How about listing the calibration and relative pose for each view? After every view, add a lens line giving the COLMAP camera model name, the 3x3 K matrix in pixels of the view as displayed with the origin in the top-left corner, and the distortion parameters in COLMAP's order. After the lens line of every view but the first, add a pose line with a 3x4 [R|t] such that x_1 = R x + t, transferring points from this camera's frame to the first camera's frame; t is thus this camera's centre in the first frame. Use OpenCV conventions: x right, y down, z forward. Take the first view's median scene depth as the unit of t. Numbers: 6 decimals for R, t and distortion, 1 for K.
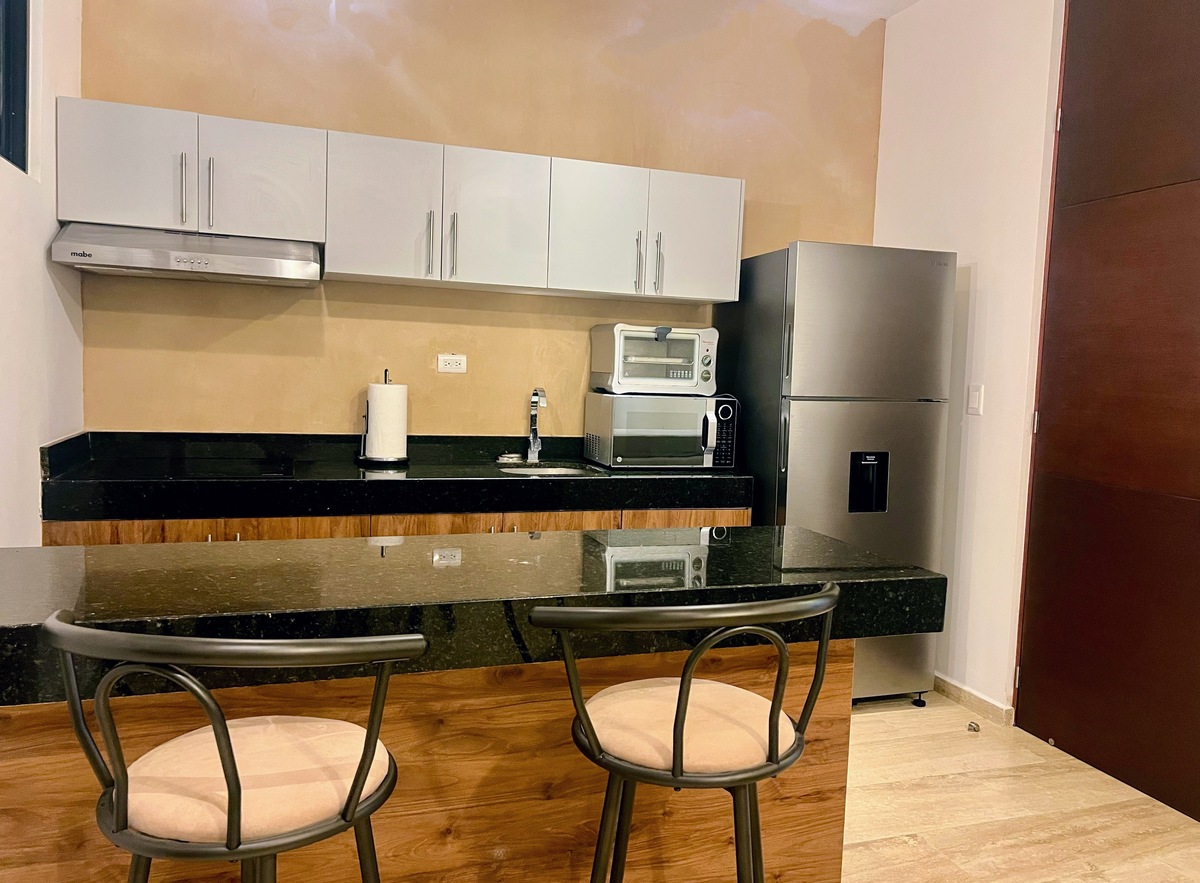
lens RADIAL K [[894.9, 0, 607.4], [0, 894.9, 444.6], [0, 0, 1]] dist [0.062240, -0.055435]
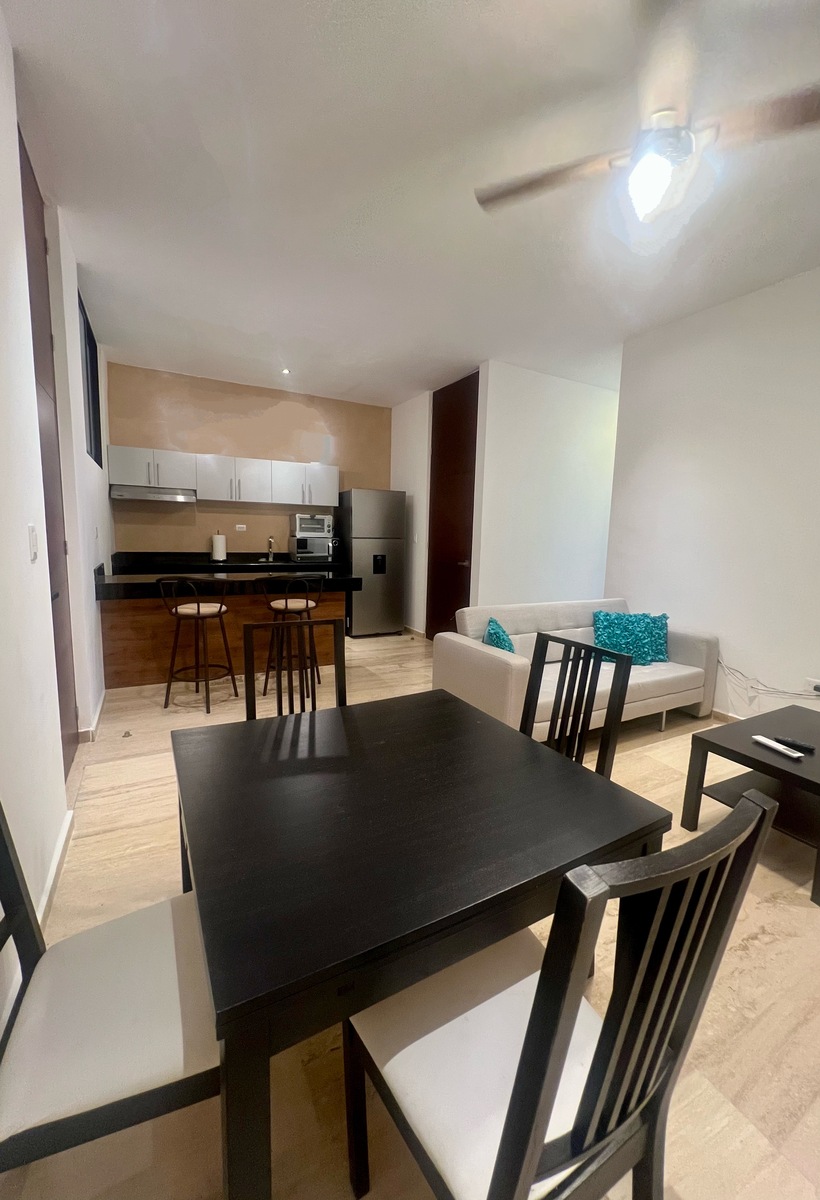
lens RADIAL K [[473.3, 0, 410.9], [0, 473.3, 598.5], [0, 0, 1]] dist [-0.004555, -0.000934]
pose [[0.988466, -0.031704, 0.148089, 0.167700], [0.022336, 0.997668, 0.064502, 0.063933], [-0.149789, -0.060450, 0.986868, -0.752810]]
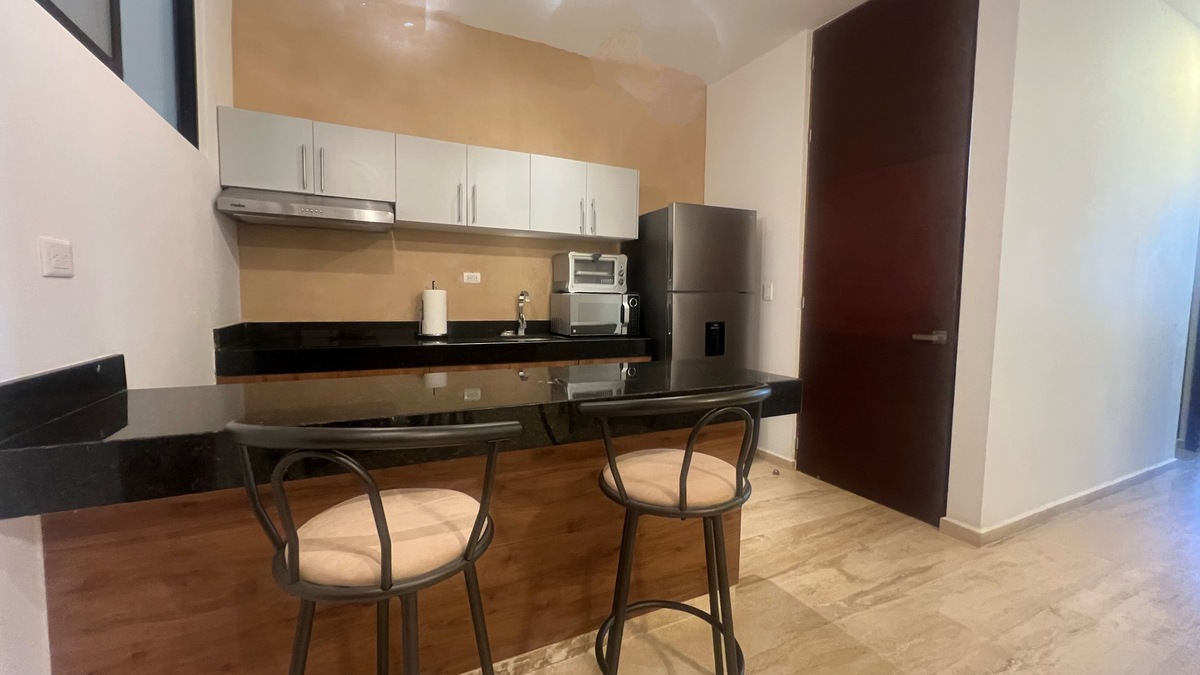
lens RADIAL K [[476.9, 0, 588.9], [0, 476.9, 335.8], [0, 0, 1]] dist [0.008597, 0.001165]
pose [[0.993407, -0.033012, 0.109781, -0.068099], [0.033577, 0.999431, -0.003304, 0.033848], [-0.109610, 0.006968, 0.993950, 0.102866]]
